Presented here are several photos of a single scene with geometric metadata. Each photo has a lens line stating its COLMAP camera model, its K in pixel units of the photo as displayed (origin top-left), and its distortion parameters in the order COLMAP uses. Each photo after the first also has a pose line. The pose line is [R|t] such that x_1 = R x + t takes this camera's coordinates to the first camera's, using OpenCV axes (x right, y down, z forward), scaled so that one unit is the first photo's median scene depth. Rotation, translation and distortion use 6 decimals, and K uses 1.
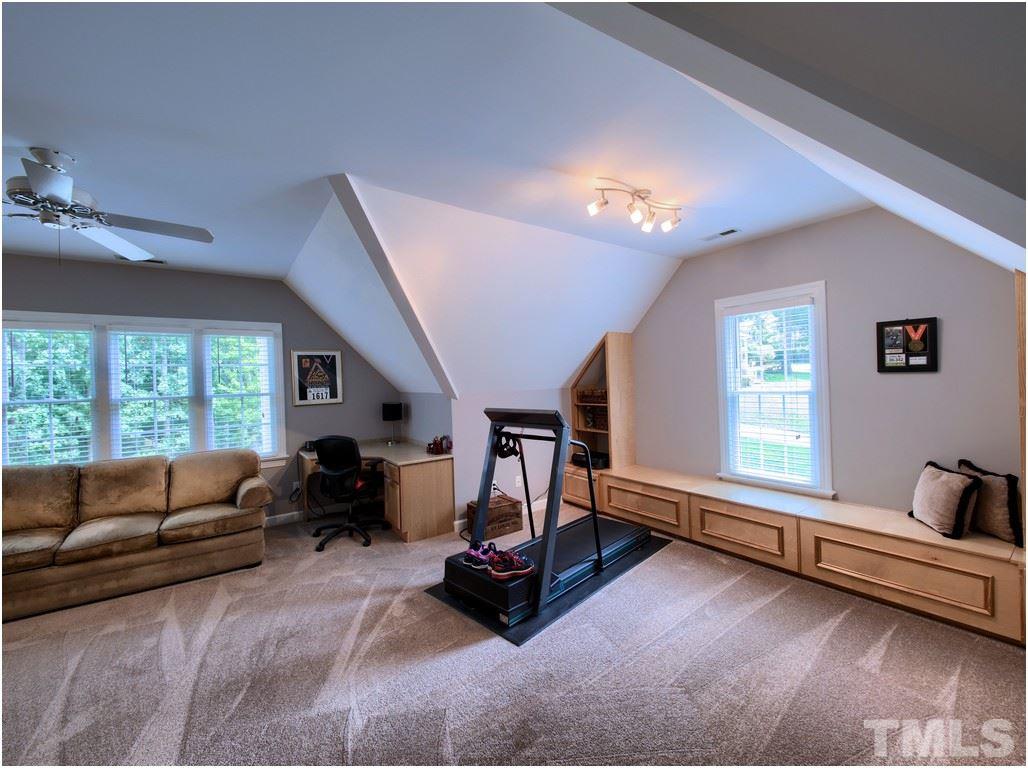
lens RADIAL K [[419.6, 0, 511.5], [0, 419.6, 383.0], [0, 0, 1]] dist [0.022888, -0.015570]
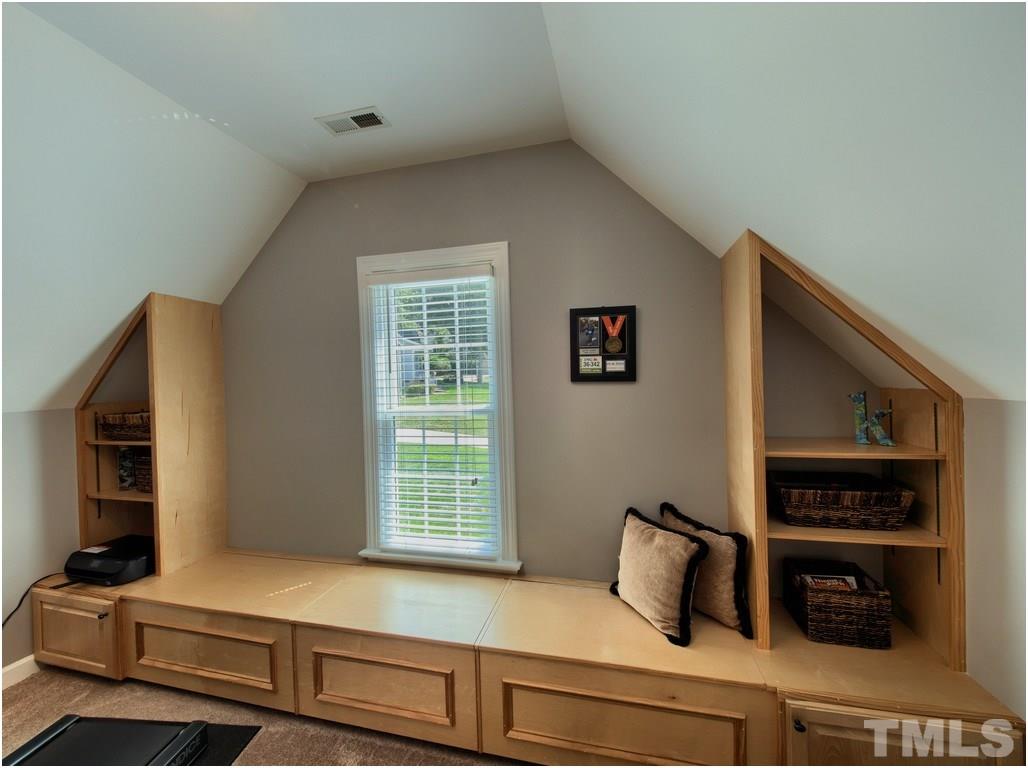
lens RADIAL K [[419.6, 0, 511.5], [0, 419.6, 383.0], [0, 0, 1]] dist [0.022888, -0.015570]
pose [[0.765396, 0.009375, 0.643492, 0.326824], [0.004419, 0.999794, -0.019823, -0.009675], [-0.643545, 0.018016, 0.765197, 0.500733]]
